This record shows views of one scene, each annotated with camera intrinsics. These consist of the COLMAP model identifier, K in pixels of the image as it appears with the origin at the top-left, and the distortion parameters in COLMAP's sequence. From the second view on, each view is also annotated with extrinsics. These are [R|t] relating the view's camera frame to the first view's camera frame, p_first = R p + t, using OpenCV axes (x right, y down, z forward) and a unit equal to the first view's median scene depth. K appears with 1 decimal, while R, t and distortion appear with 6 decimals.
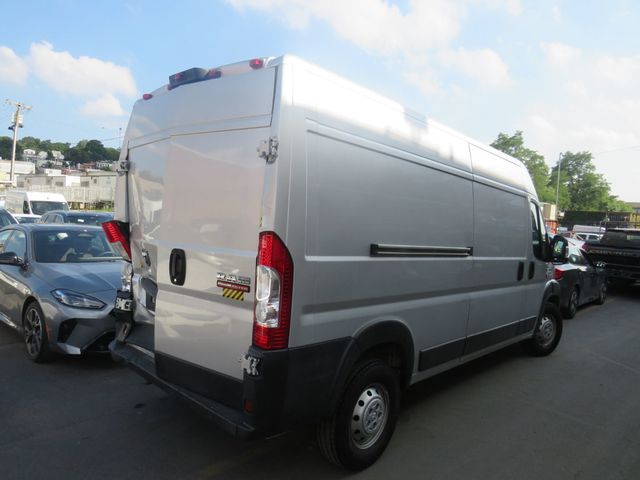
lens RADIAL K [[461.2, 0, 320.0], [0, 461.2, 240.0], [0, 0, 1]] dist [-0.026649, 0.011730]
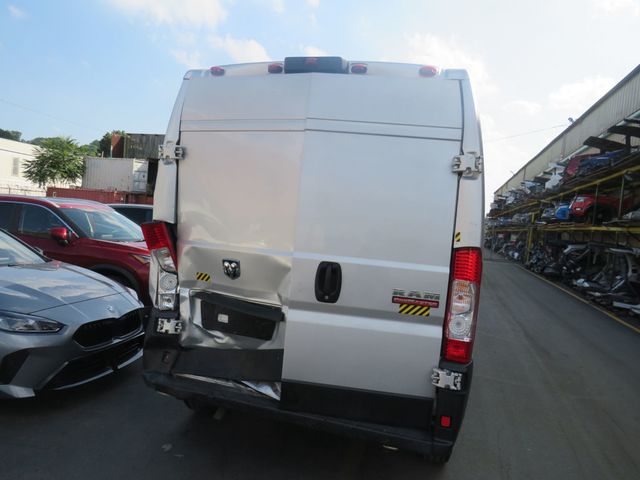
lens RADIAL K [[461.2, 0, 320.0], [0, 461.2, 240.0], [0, 0, 1]] dist [-0.026649, 0.011730]
pose [[0.876486, 0.002971, 0.481419, -0.731972], [-0.019587, 0.999373, 0.029493, -0.047434], [-0.481029, -0.035279, 0.875994, 0.228588]]
